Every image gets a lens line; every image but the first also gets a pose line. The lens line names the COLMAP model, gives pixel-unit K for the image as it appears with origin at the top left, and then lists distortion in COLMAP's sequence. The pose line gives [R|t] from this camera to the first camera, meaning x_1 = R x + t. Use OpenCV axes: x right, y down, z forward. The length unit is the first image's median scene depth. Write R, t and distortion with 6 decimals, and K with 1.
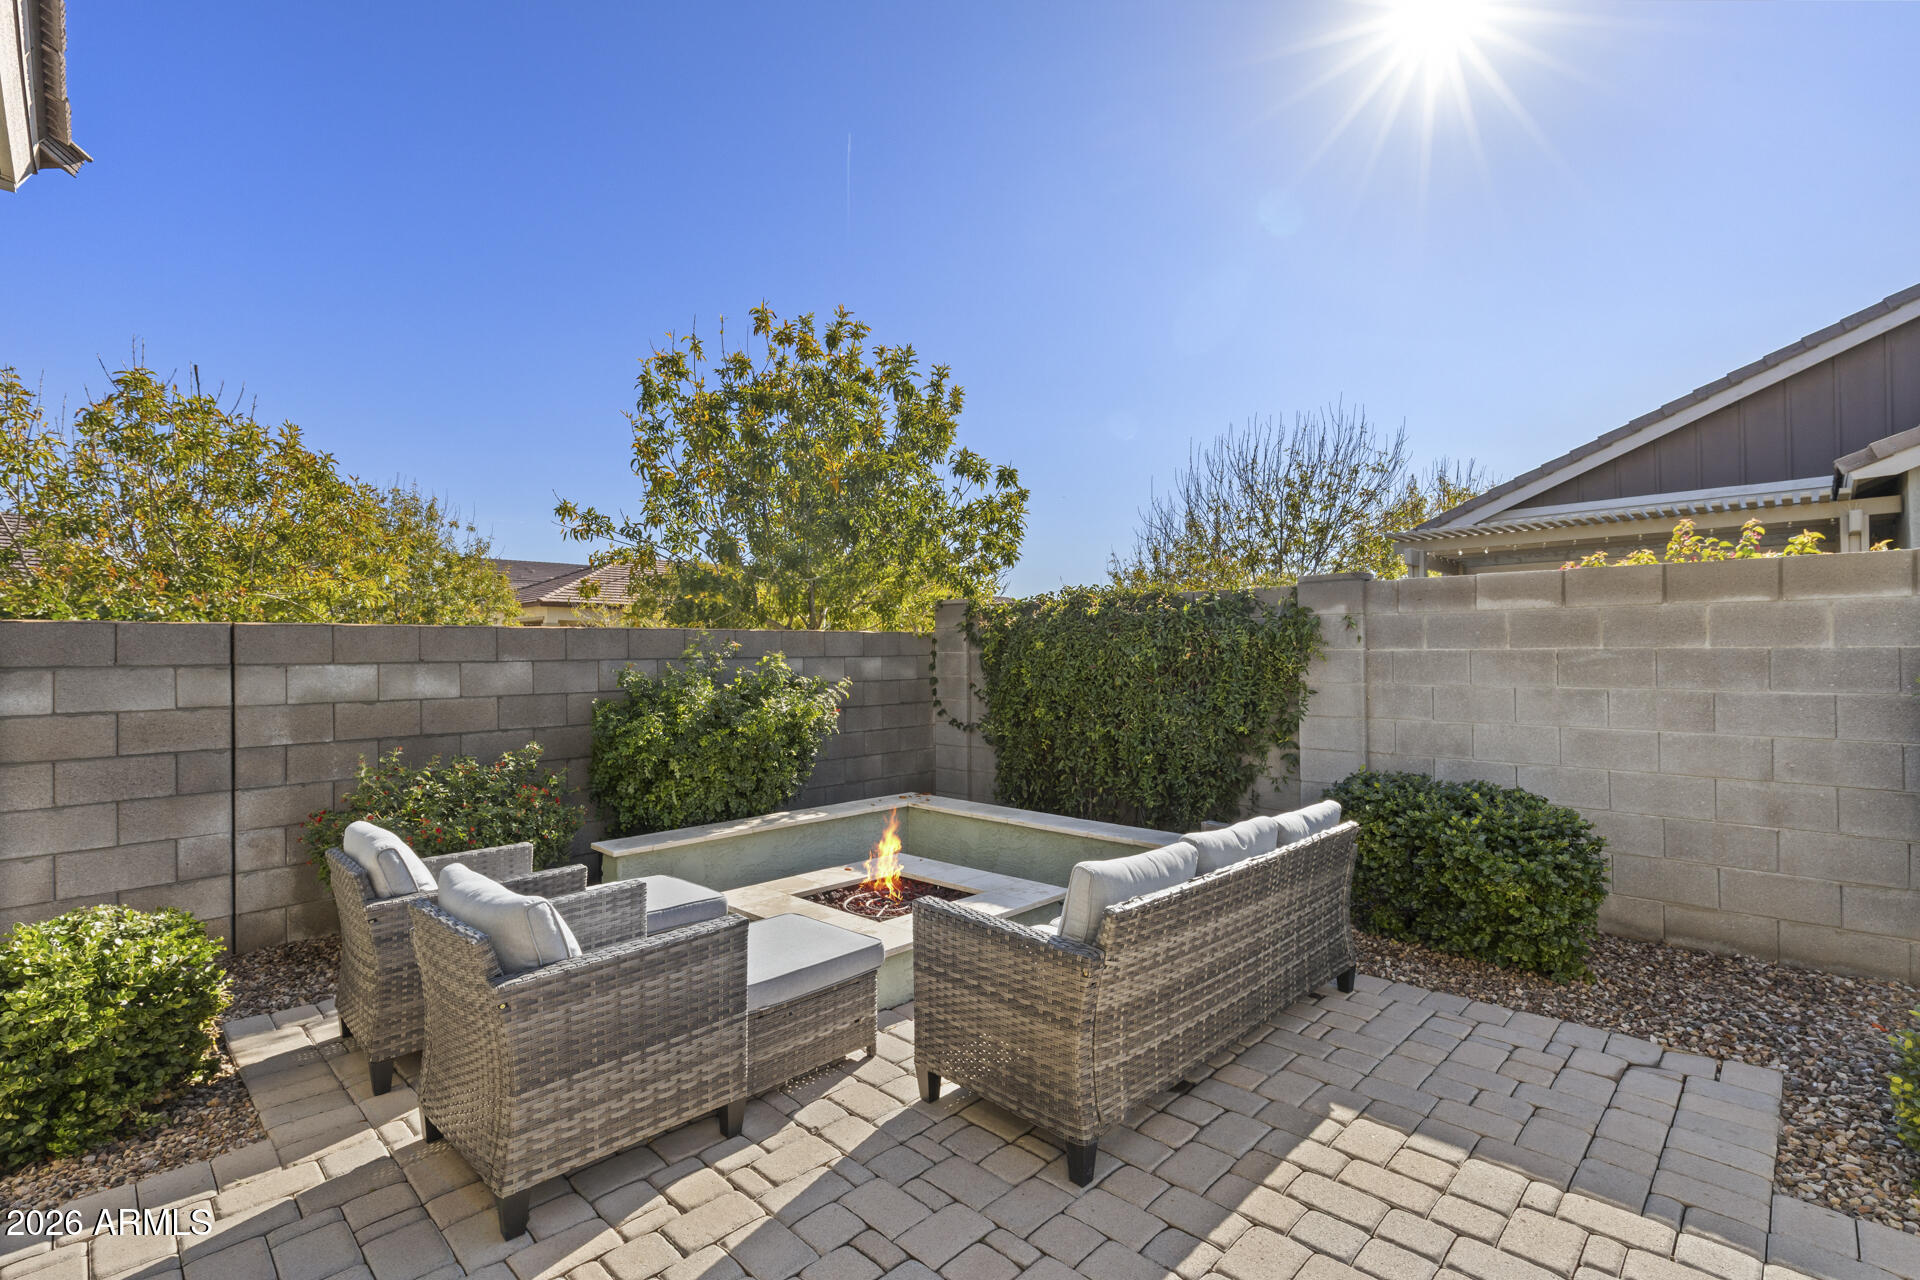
lens RADIAL K [[878.2, 0, 952.0], [0, 878.2, 641.6], [0, 0, 1]] dist [0.005700, -0.001359]
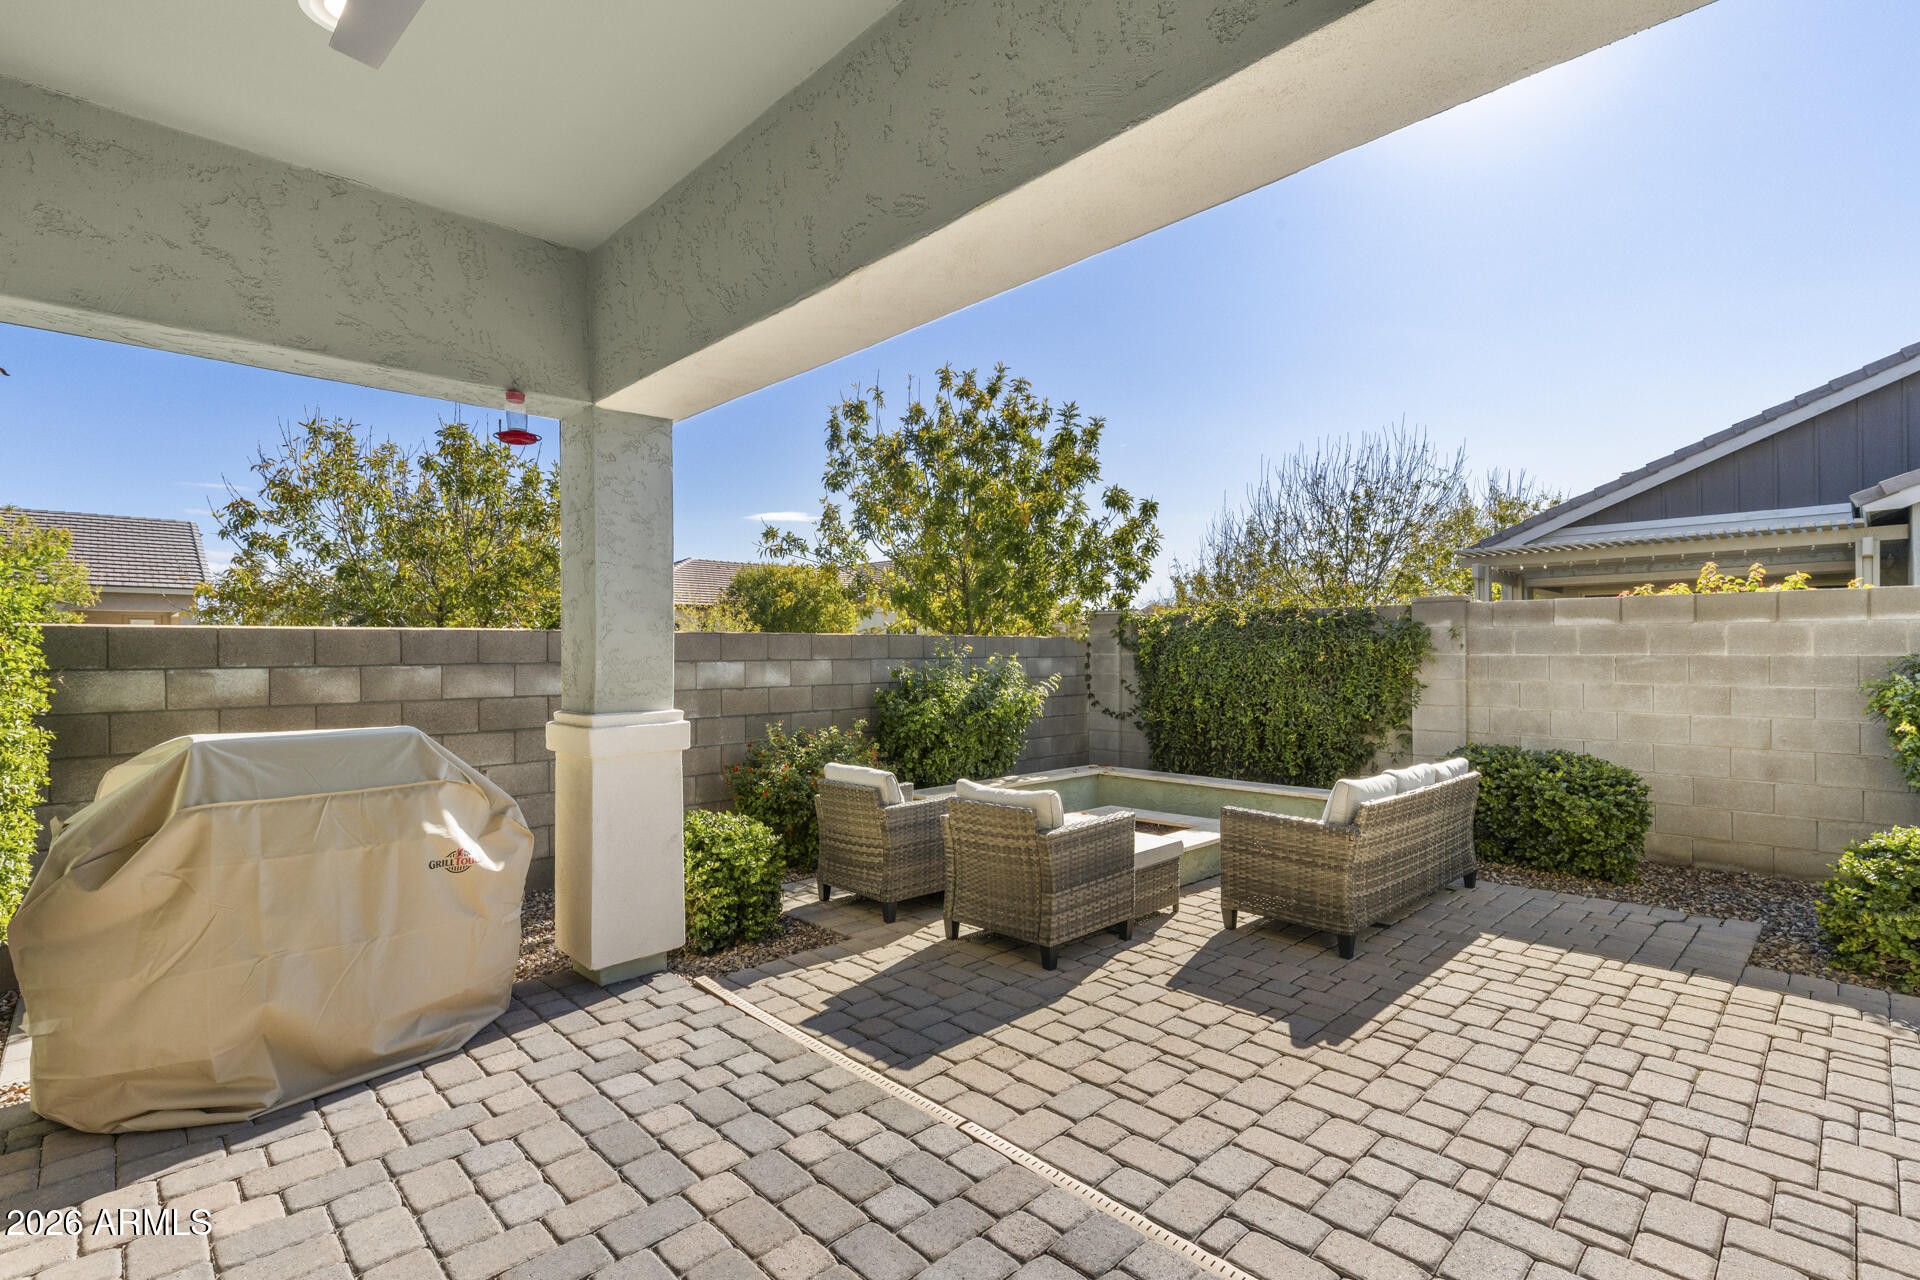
lens RADIAL K [[878.2, 0, 967.0], [0, 878.2, 647.3], [0, 0, 1]] dist [0.005700, -0.001359]
pose [[0.999762, 0.005123, -0.021200, -0.308386], [-0.004972, 0.999962, 0.007148, -0.008883], [0.021236, -0.007041, 0.999750, -0.411690]]
